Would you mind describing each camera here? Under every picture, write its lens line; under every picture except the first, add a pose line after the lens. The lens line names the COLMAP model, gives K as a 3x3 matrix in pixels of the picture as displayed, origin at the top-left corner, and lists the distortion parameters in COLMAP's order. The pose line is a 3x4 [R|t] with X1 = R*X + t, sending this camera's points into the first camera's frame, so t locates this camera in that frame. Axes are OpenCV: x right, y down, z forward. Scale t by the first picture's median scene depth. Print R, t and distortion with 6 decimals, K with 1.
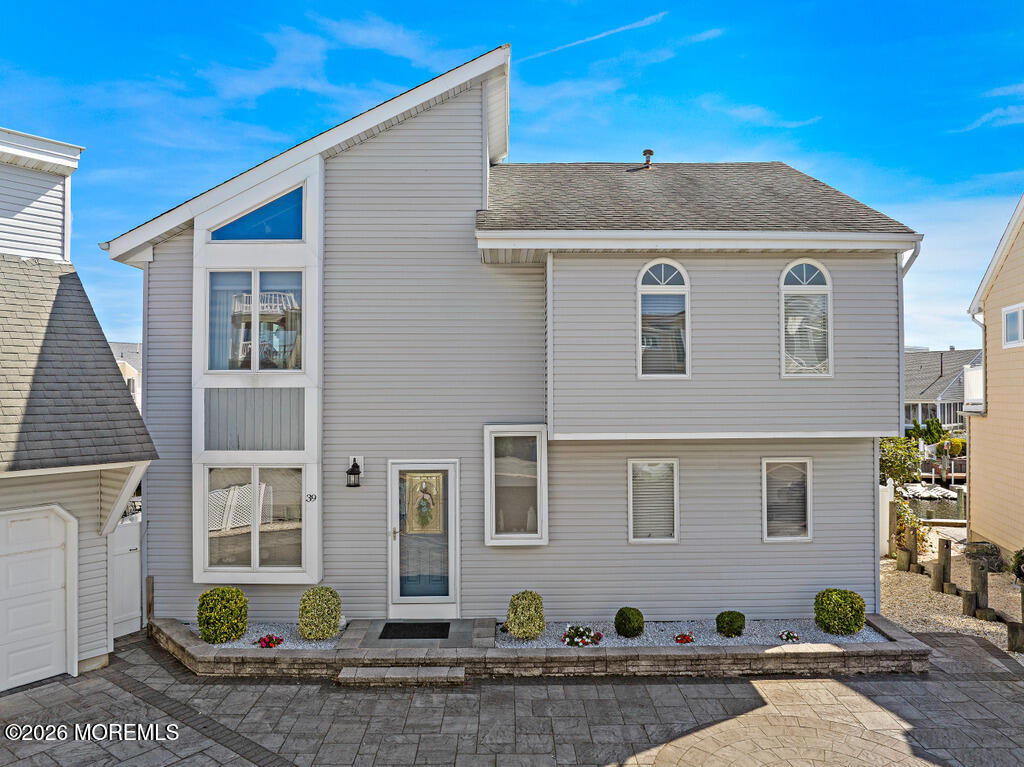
lens RADIAL K [[726.7, 0, 517.4], [0, 726.7, 379.5], [0, 0, 1]] dist [-0.039704, 0.005391]
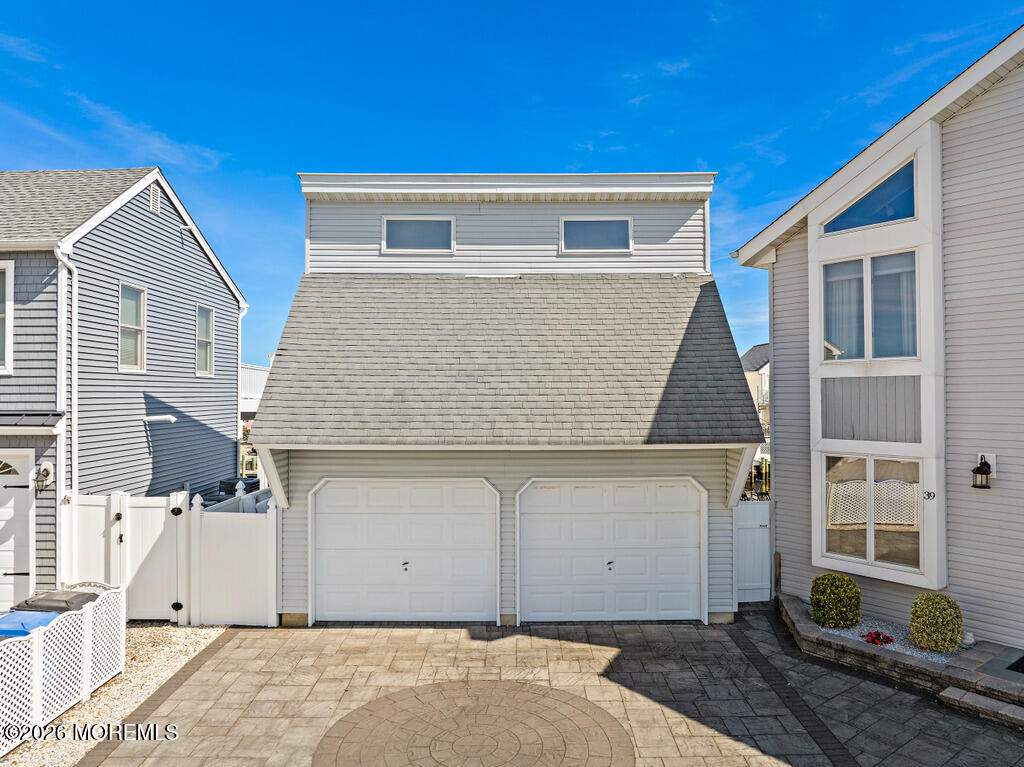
lens RADIAL K [[726.7, 0, 517.4], [0, 726.7, 379.5], [0, 0, 1]] dist [-0.039704, 0.005391]
pose [[0.590837, -0.016309, -0.806626, 0.149347], [0.017368, 0.999821, -0.007493, 0.014978], [0.806604, -0.009582, 0.591015, 0.044795]]
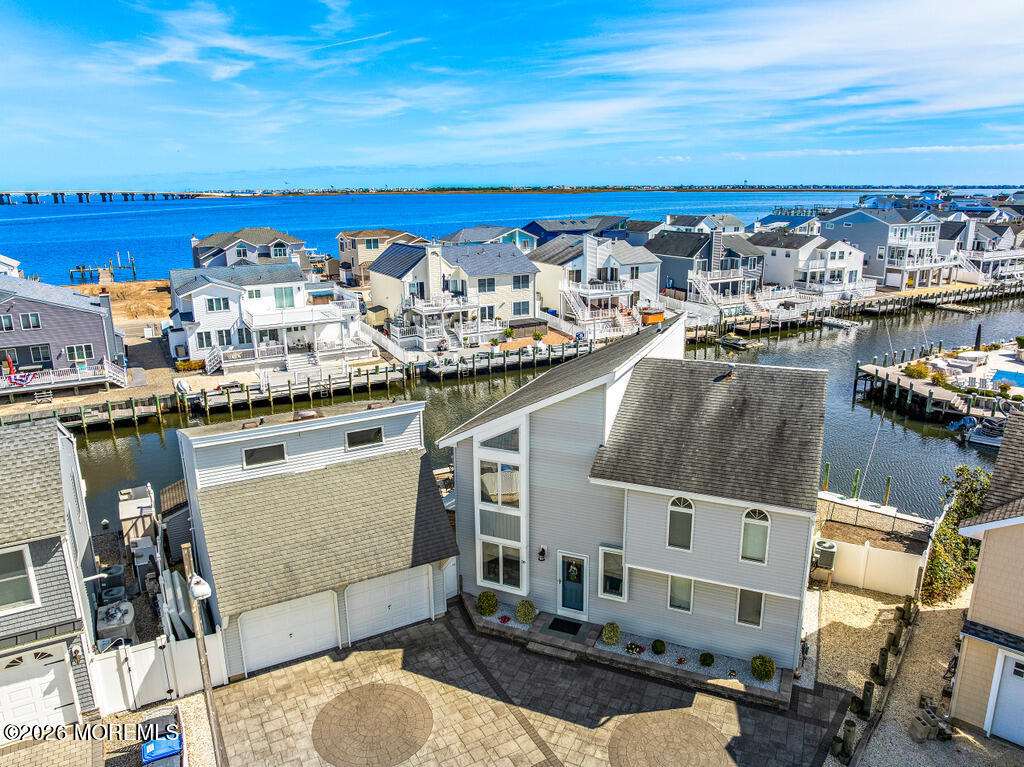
lens RADIAL K [[726.7, 0, 517.4], [0, 726.7, 379.5], [0, 0, 1]] dist [-0.039704, 0.005391]
pose [[0.909533, 0.106196, -0.401835, 0.567453], [0.012314, 0.959498, 0.281446, -1.062868], [0.415449, -0.260932, 0.871388, -0.857275]]
